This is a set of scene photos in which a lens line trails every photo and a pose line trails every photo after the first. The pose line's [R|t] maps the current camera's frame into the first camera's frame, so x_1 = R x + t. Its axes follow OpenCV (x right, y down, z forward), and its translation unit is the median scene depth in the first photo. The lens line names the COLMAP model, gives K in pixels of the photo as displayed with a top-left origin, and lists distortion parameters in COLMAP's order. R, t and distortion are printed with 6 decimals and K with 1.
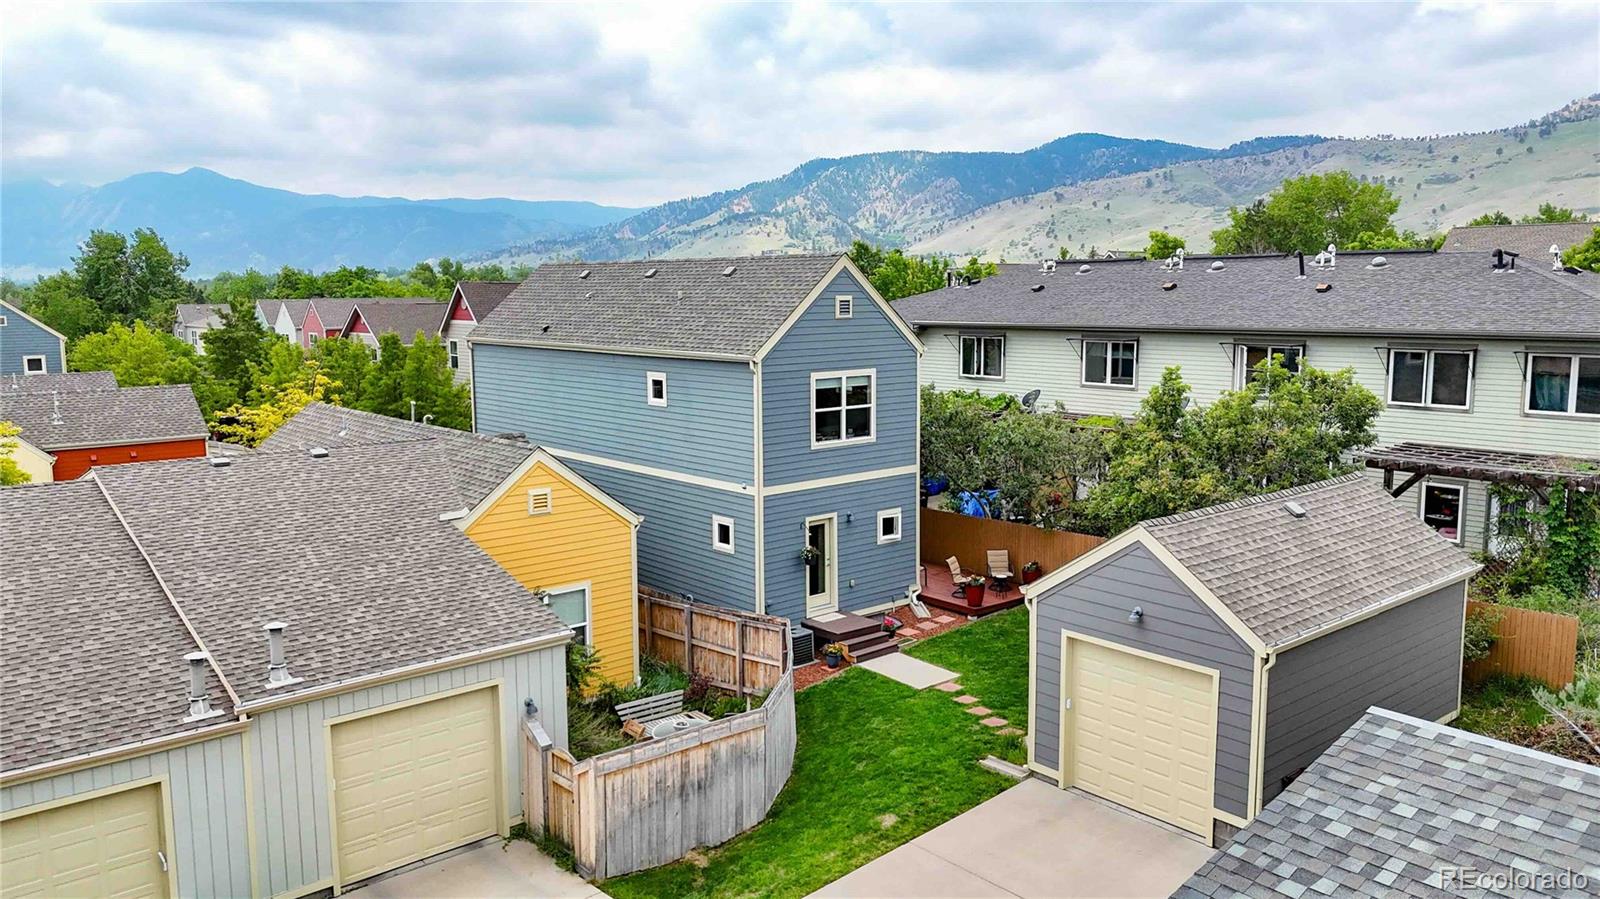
lens RADIAL K [[1170.0, 0, 800.0], [0, 1170.0, 449.5], [0, 0, 1]] dist [0.094944, -0.108173]
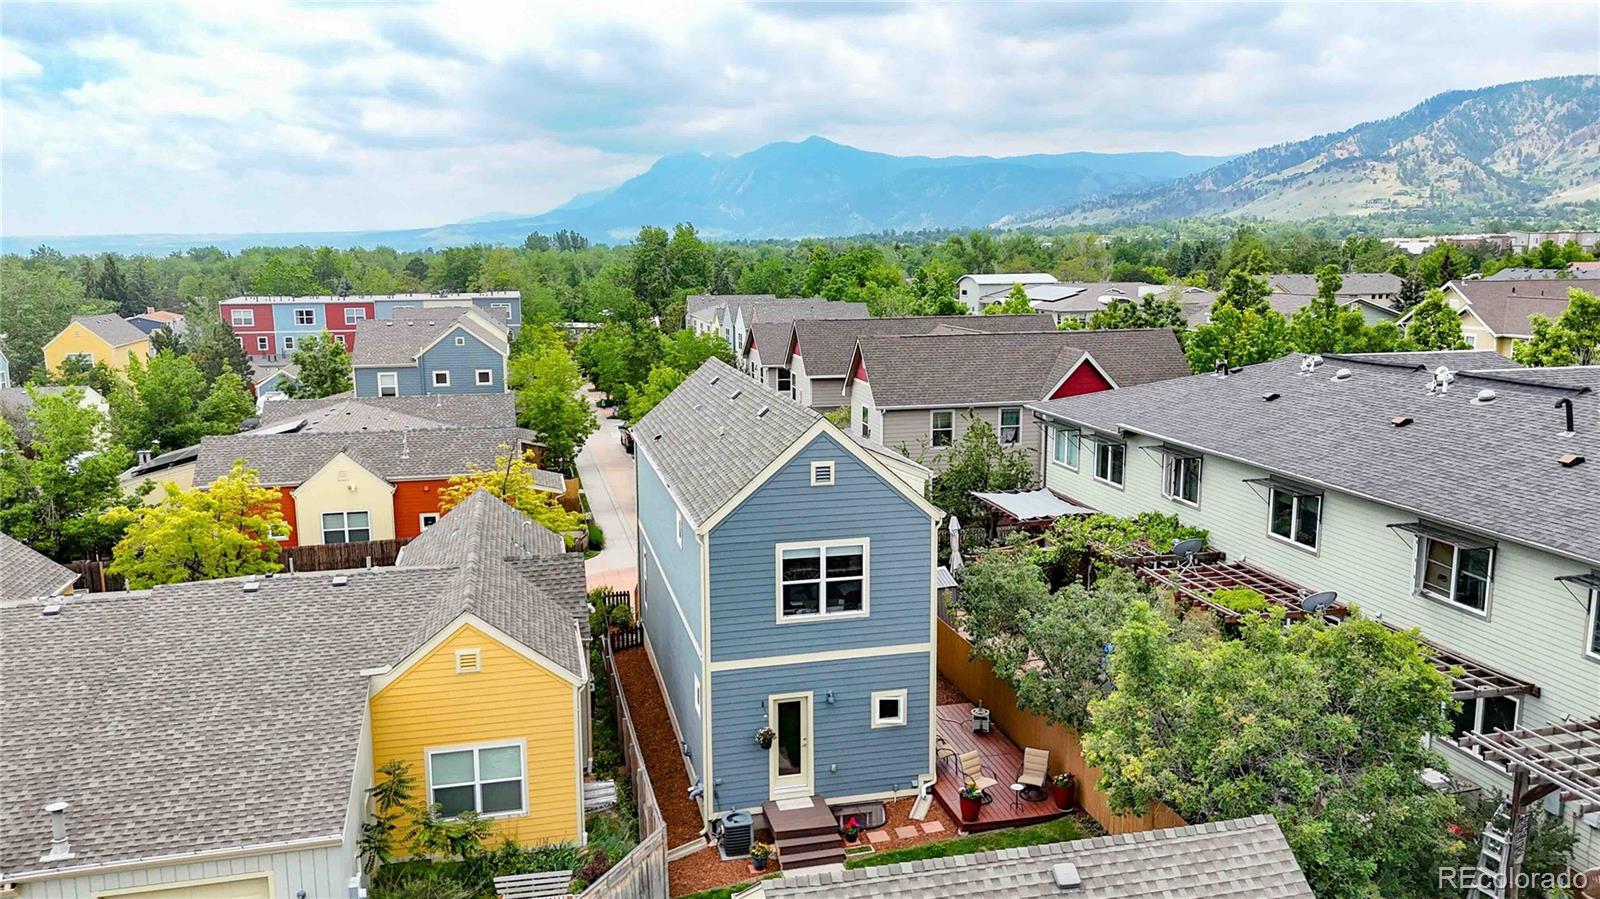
lens RADIAL K [[1170.0, 0, 800.0], [0, 1170.0, 449.5], [0, 0, 1]] dist [0.094944, -0.108173]
pose [[0.893280, 0.077802, -0.442717, 0.419430], [-0.062056, 0.996821, 0.049968, -0.182466], [0.445197, -0.017163, 0.895268, 0.173755]]
